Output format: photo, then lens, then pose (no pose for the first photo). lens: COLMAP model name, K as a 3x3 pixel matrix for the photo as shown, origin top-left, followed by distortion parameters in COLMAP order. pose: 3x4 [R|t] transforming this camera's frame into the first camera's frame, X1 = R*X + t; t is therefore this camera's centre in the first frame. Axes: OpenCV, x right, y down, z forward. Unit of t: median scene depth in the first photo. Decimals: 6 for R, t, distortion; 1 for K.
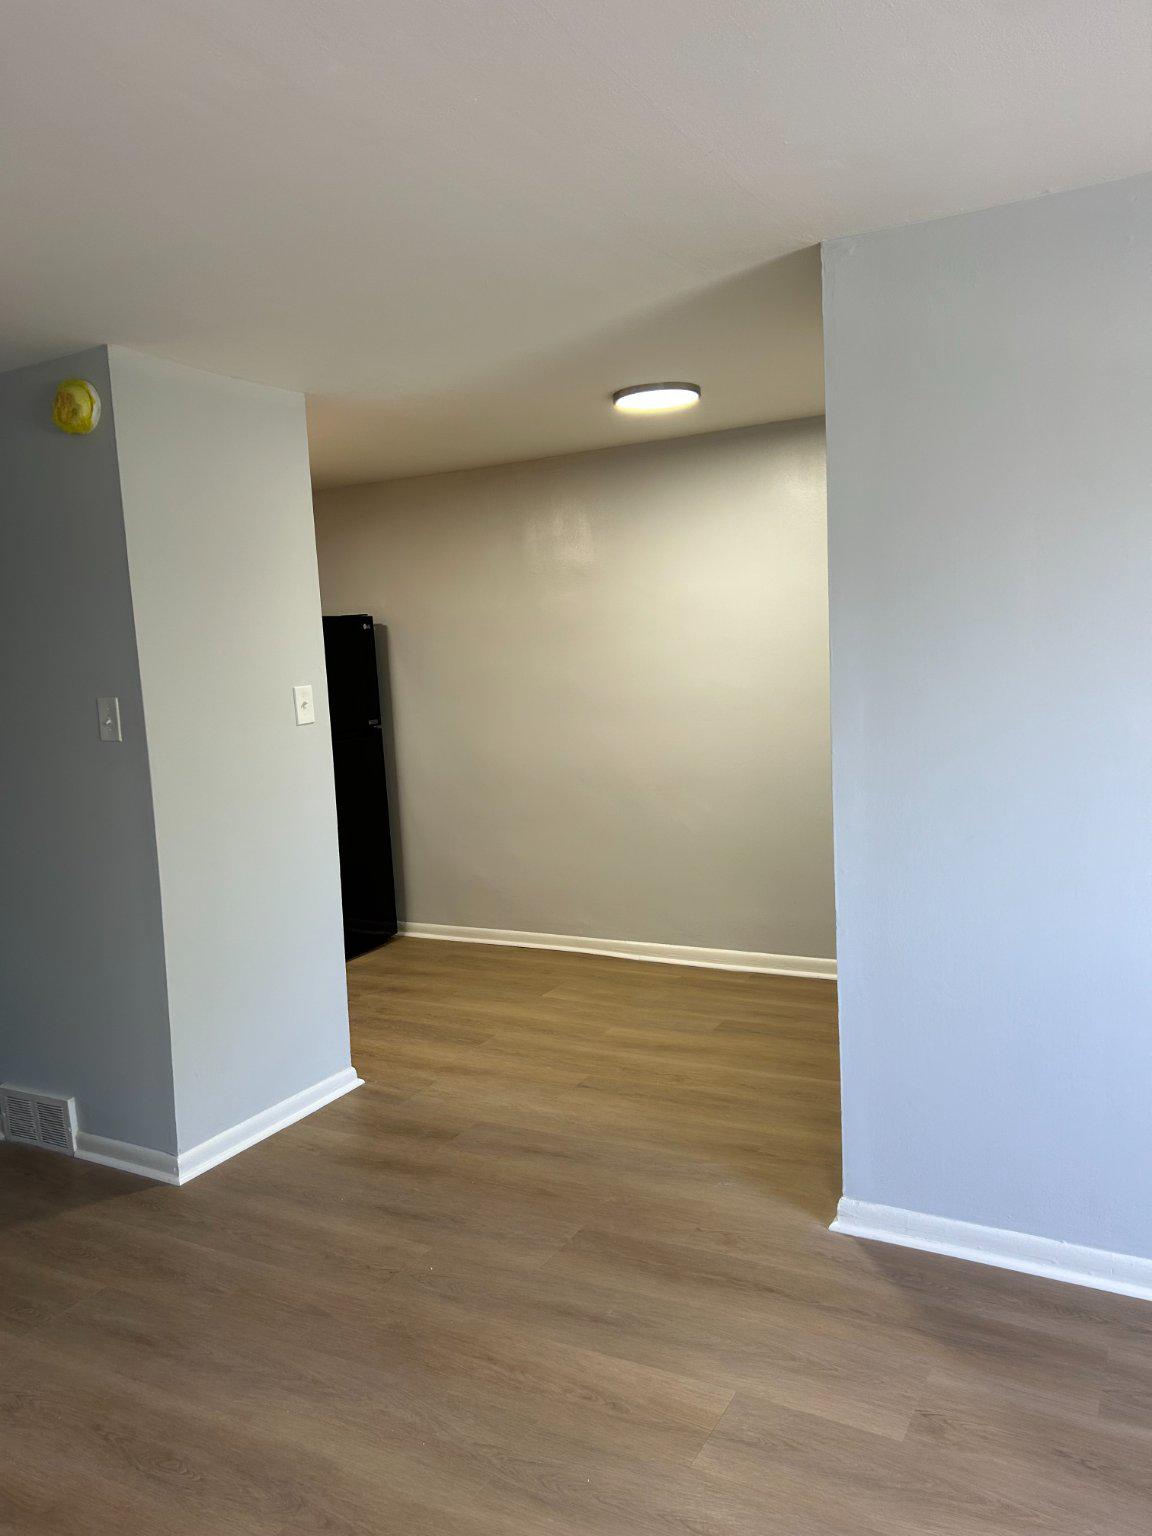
lens RADIAL K [[1142.3, 0, 574.1], [0, 1142.3, 774.8], [0, 0, 1]] dist [0.092582, -0.130647]
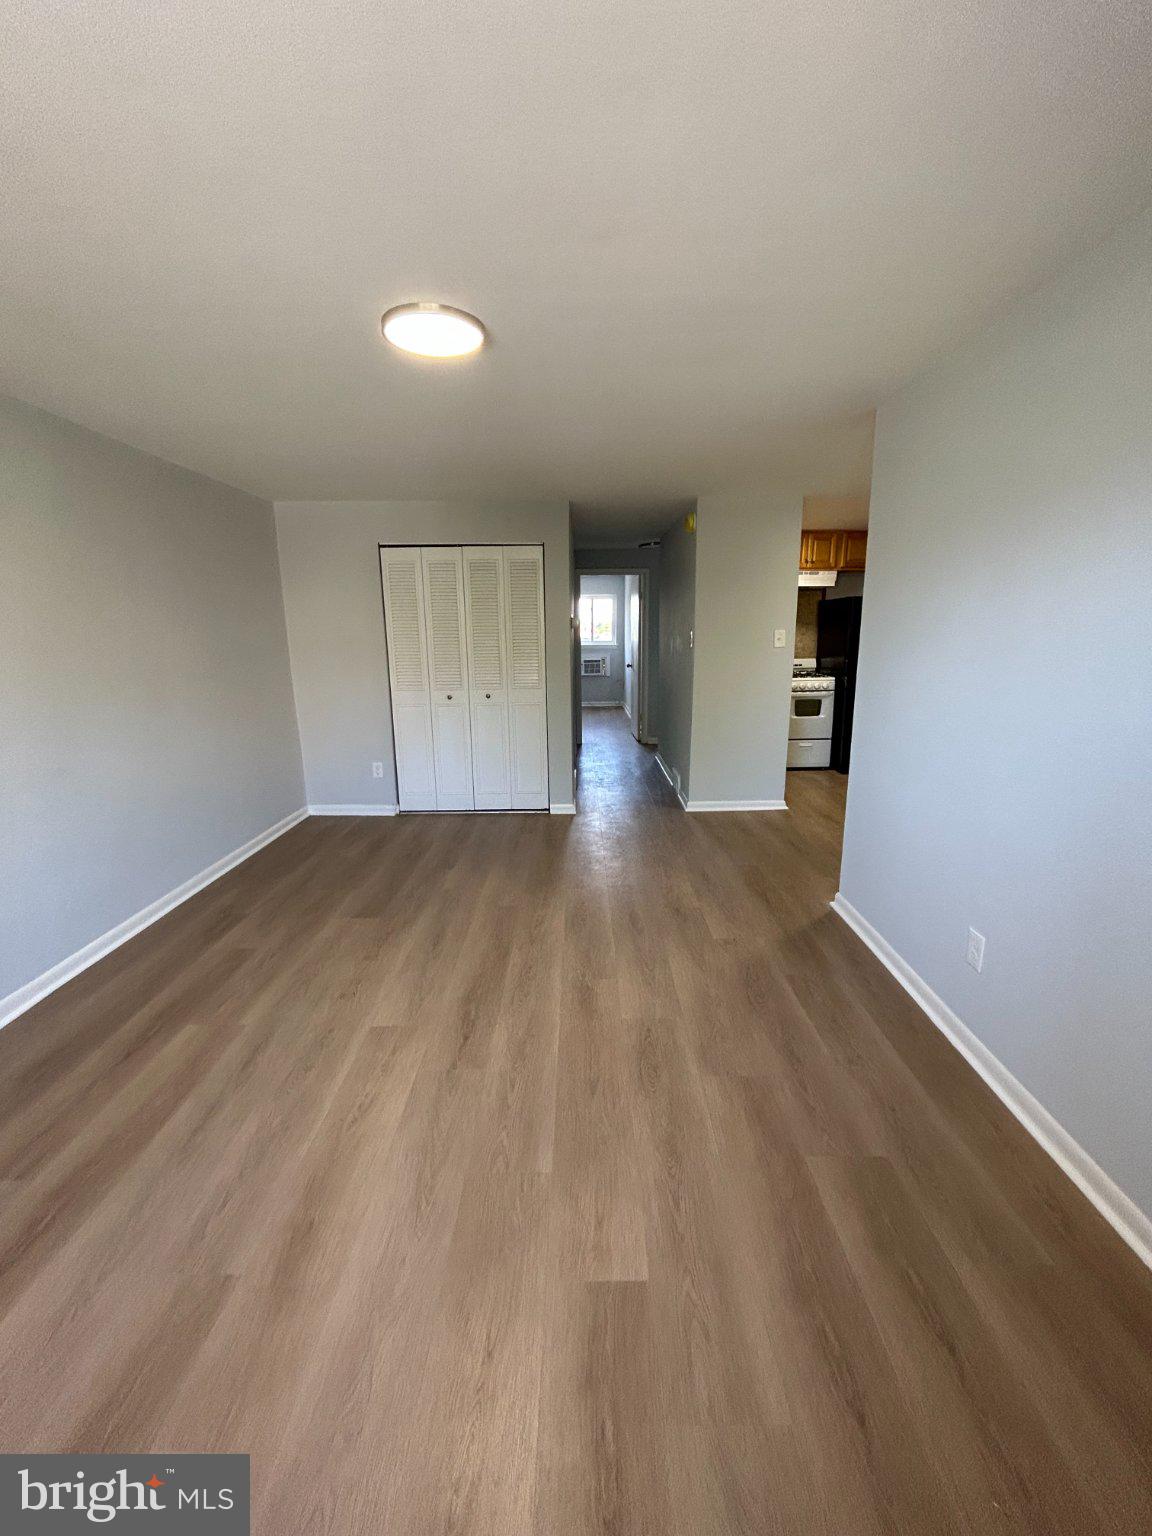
lens RADIAL K [[622.3, 0, 572.8], [0, 622.3, 764.1], [0, 0, 1]] dist [0.002683, 0.000231]
pose [[0.472745, 0.229163, -0.850880, 0.906094], [-0.103777, 0.973352, 0.204490, -0.038715], [0.875067, -0.008370, 0.483929, 0.045786]]
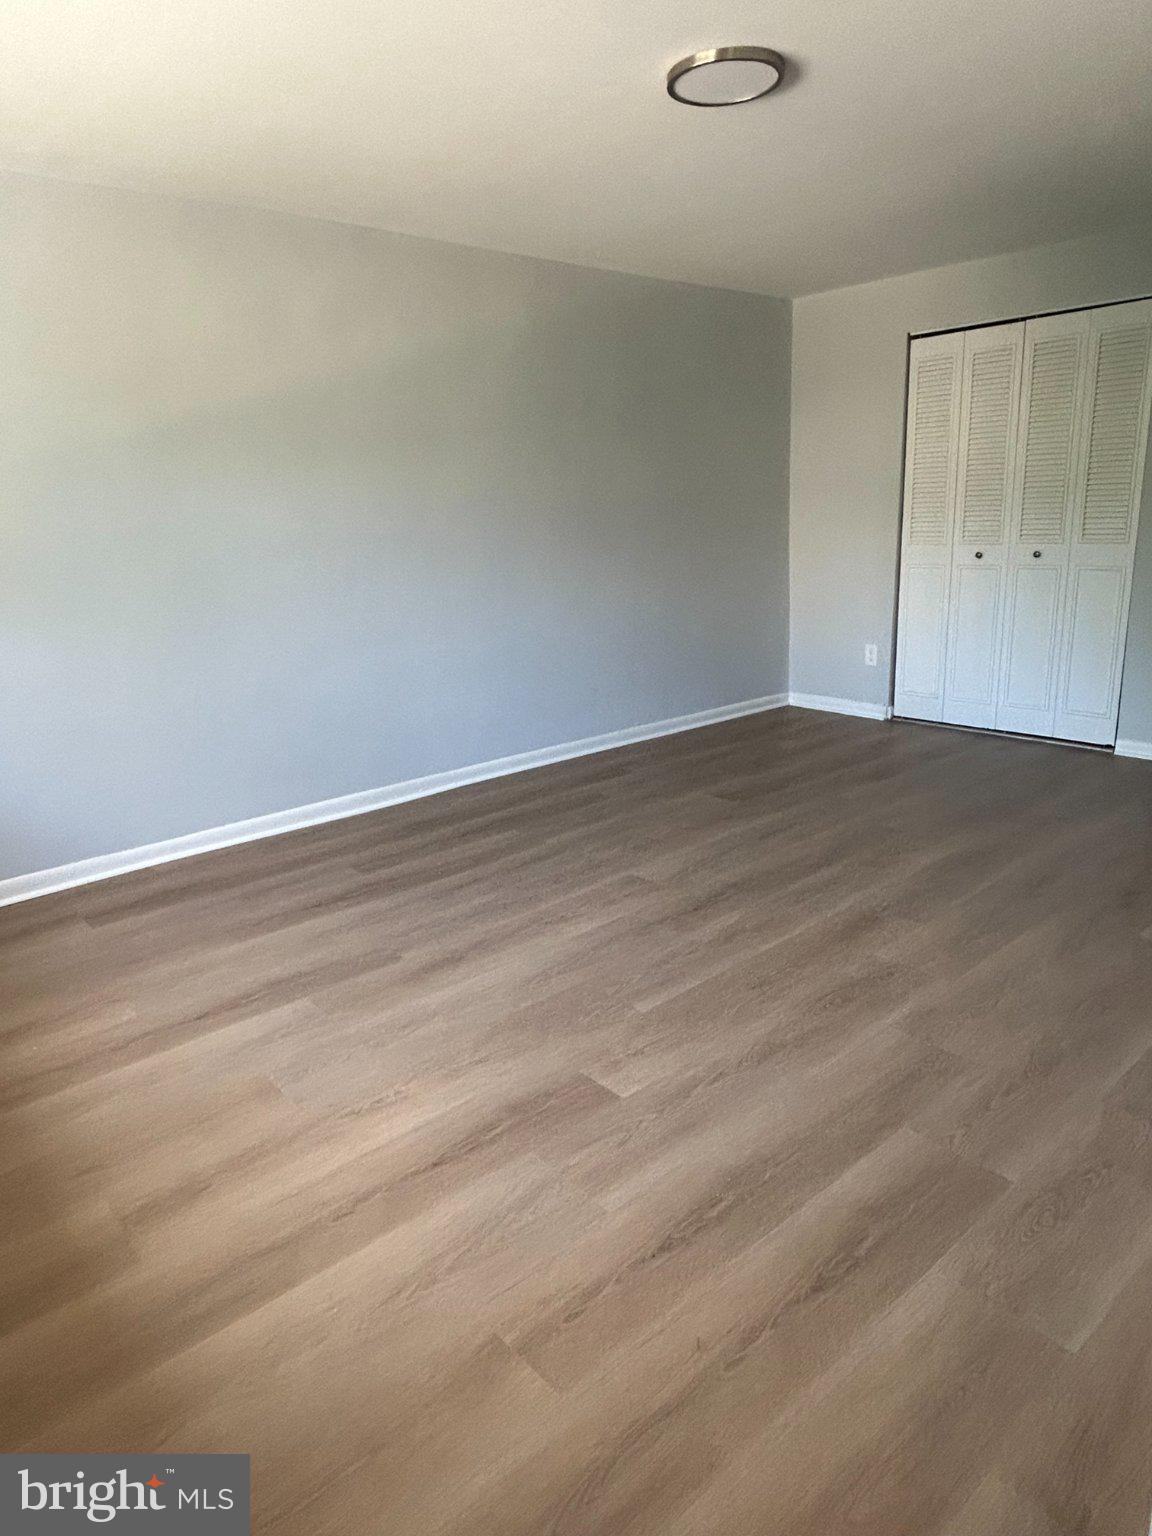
lens RADIAL K [[952.6, 0, 576.0], [0, 952.6, 768.0], [0, 0, 1]] dist [-0.004380, 0.000508]
pose [[-0.346373, 0.302590, -0.887955, 1.188449], [-0.043063, 0.940423, 0.337268, -0.024339], [0.937108, 0.155059, -0.312707, 0.488208]]
